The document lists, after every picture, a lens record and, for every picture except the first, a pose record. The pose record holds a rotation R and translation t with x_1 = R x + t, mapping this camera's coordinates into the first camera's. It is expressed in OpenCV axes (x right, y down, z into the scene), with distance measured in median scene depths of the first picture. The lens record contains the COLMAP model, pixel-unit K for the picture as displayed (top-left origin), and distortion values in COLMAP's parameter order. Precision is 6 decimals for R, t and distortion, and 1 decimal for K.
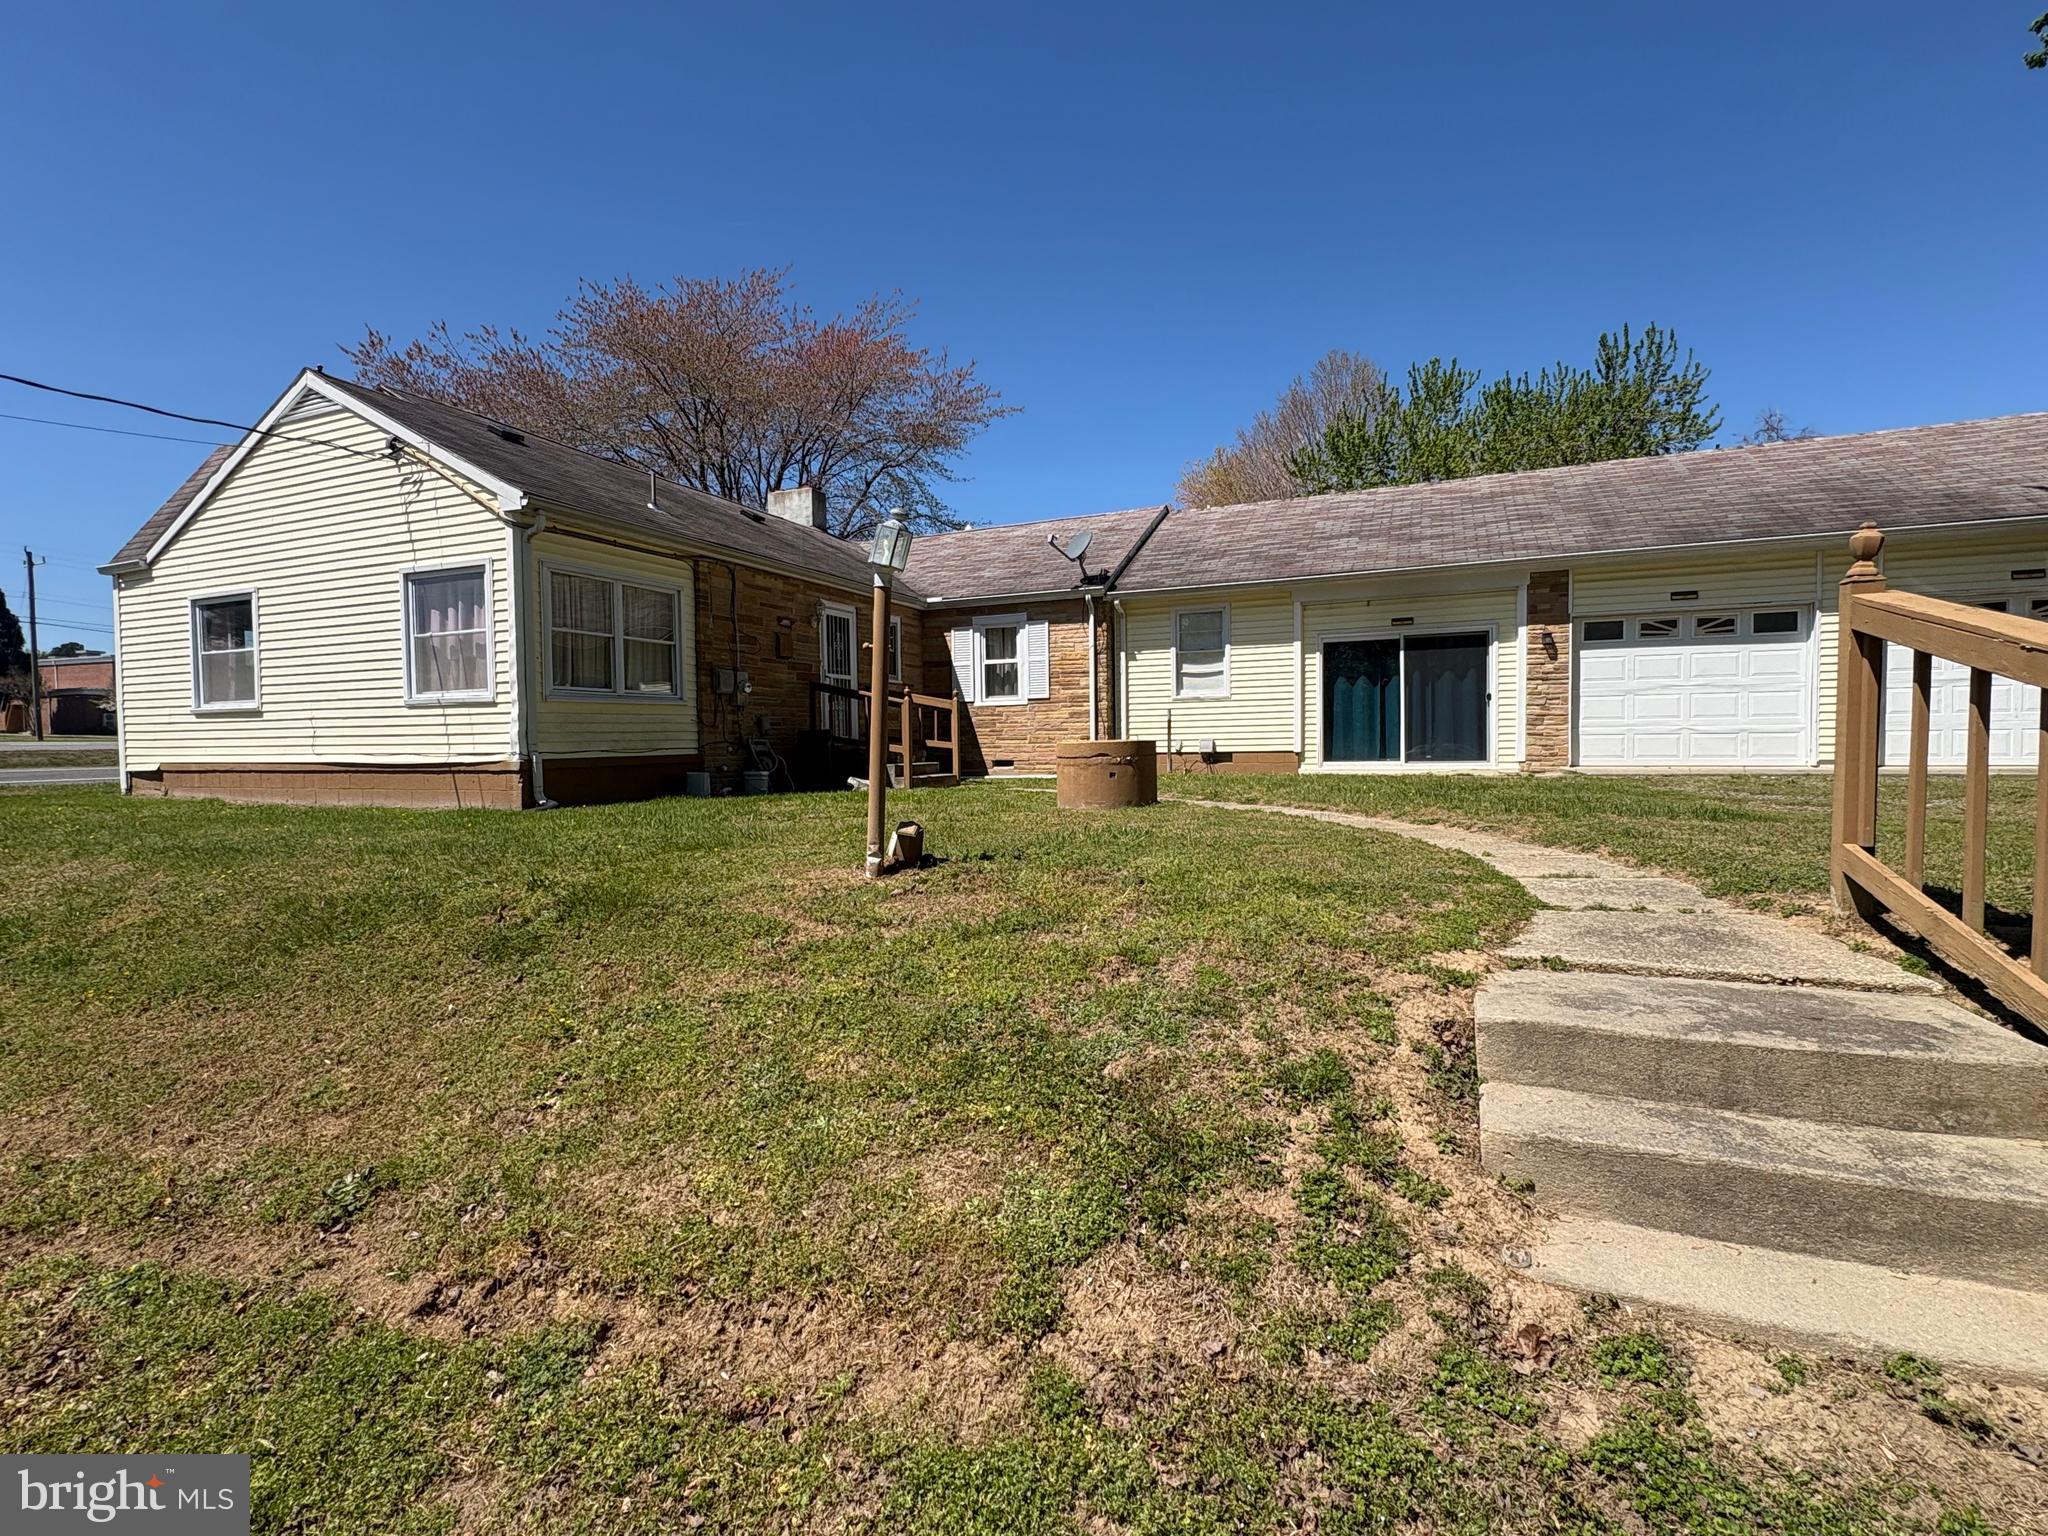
lens RADIAL K [[970.3, 0, 1024.0], [0, 970.3, 768.0], [0, 0, 1]] dist [0.011964, -0.000642]
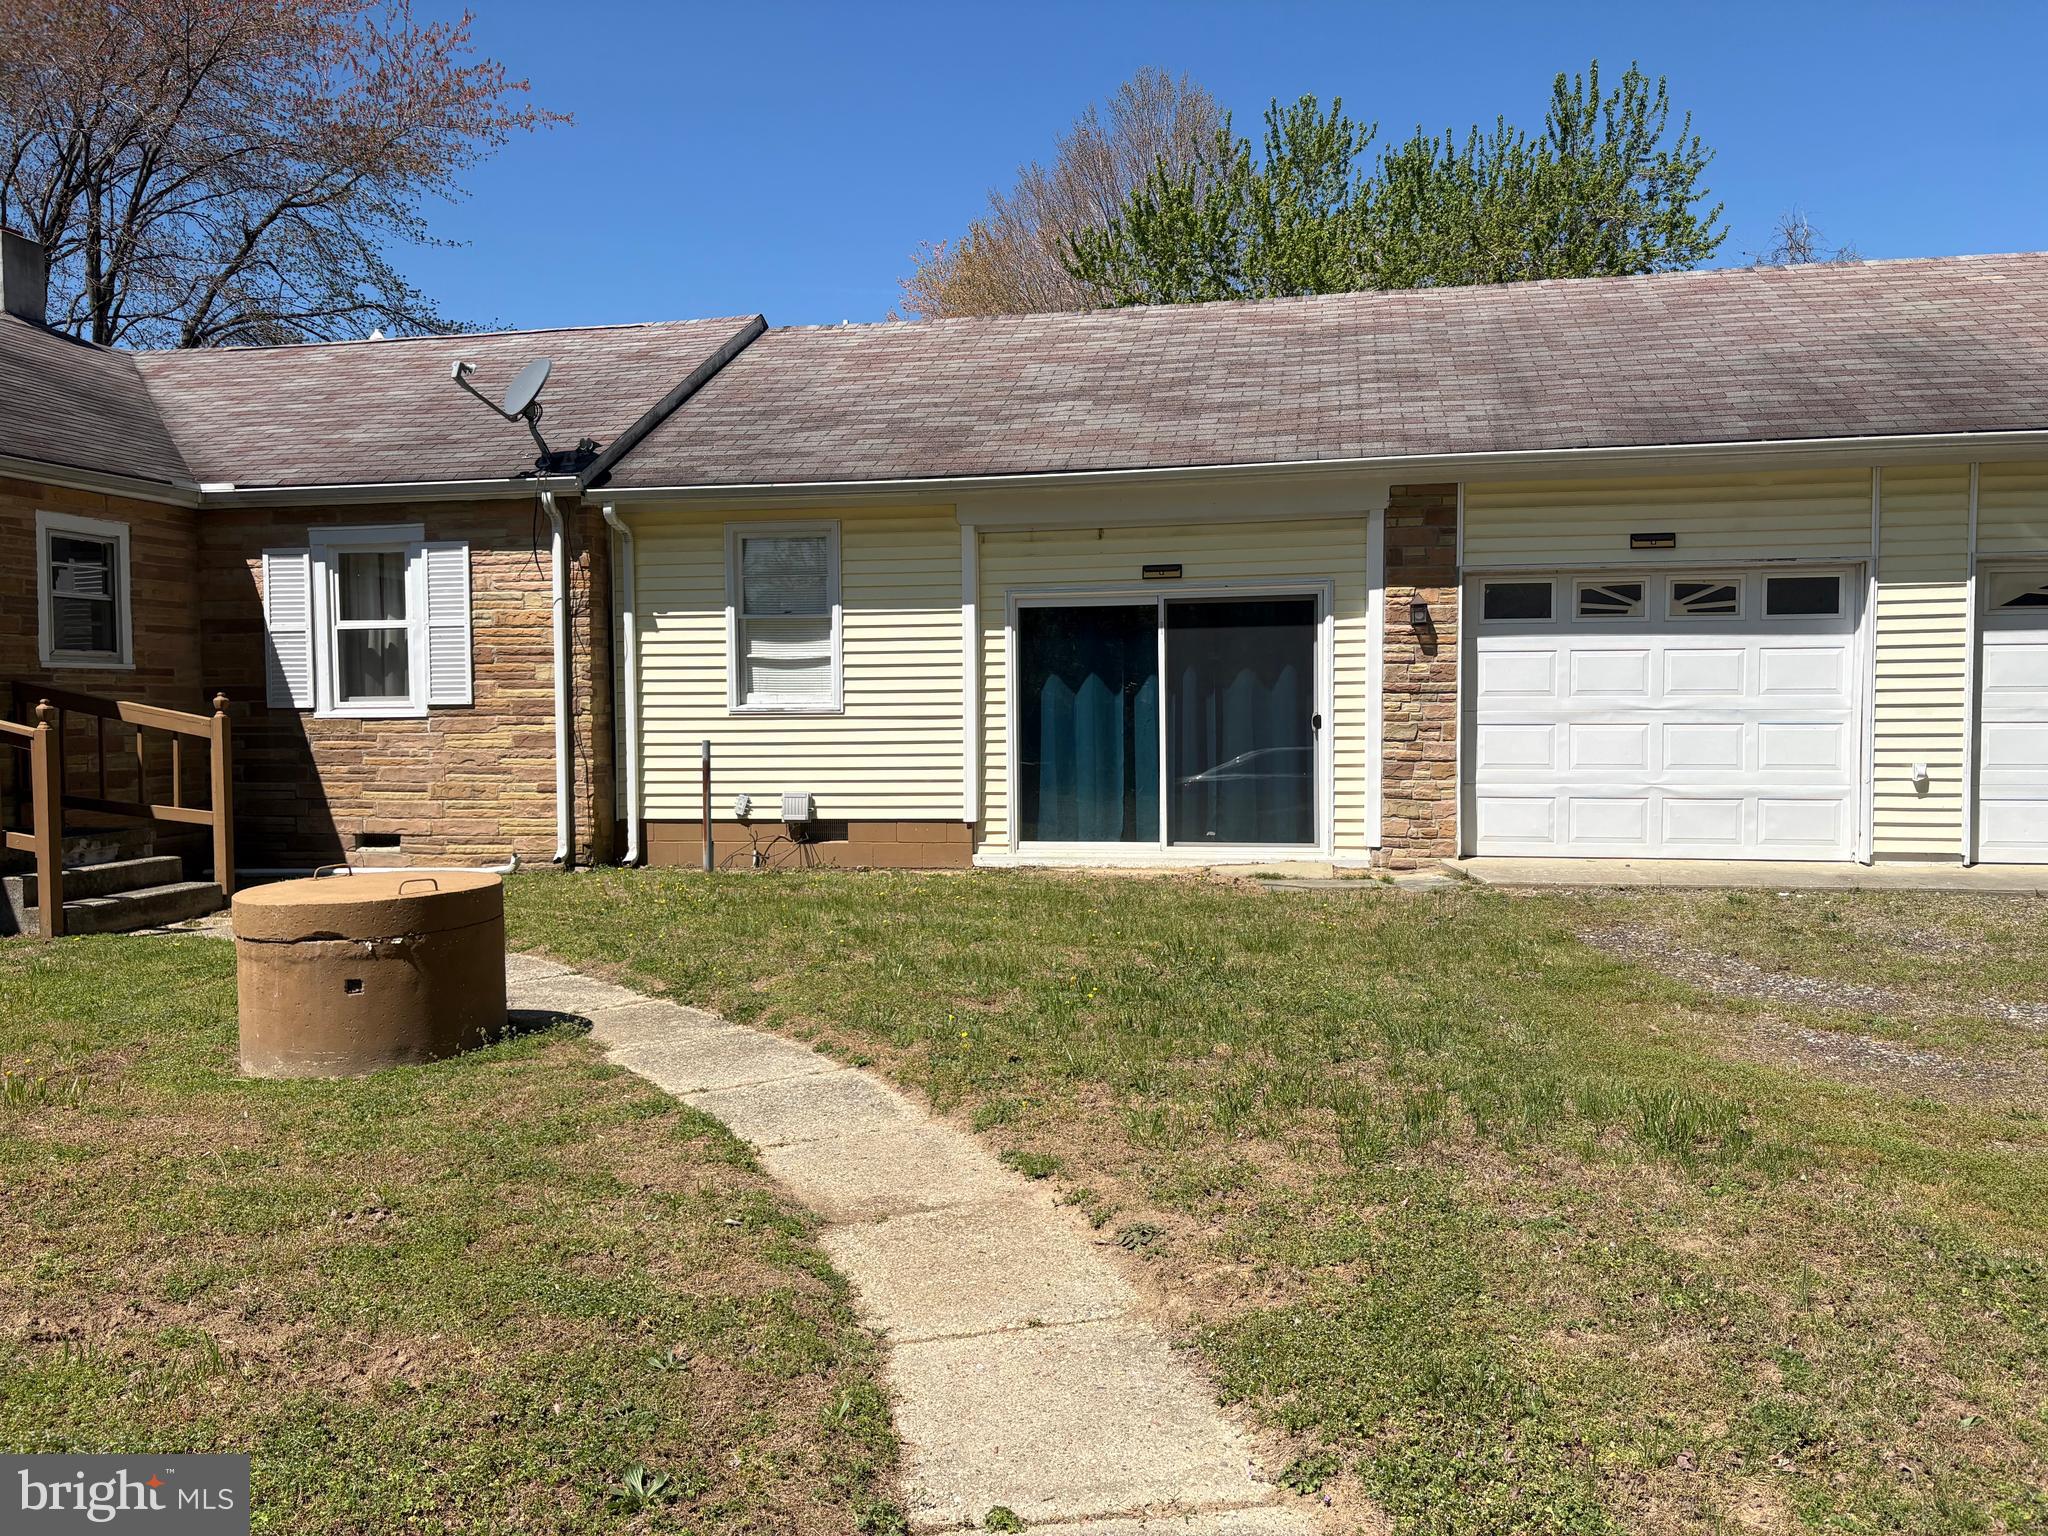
lens RADIAL K [[1619.8, 0, 1024.0], [0, 1619.8, 768.0], [0, 0, 1]] dist [0.064998, -0.065978]
pose [[0.976925, -0.002464, 0.213568, 0.123344], [0.000535, 0.999959, 0.009089, -0.049931], [-0.213581, -0.008765, 0.976886, 0.164580]]
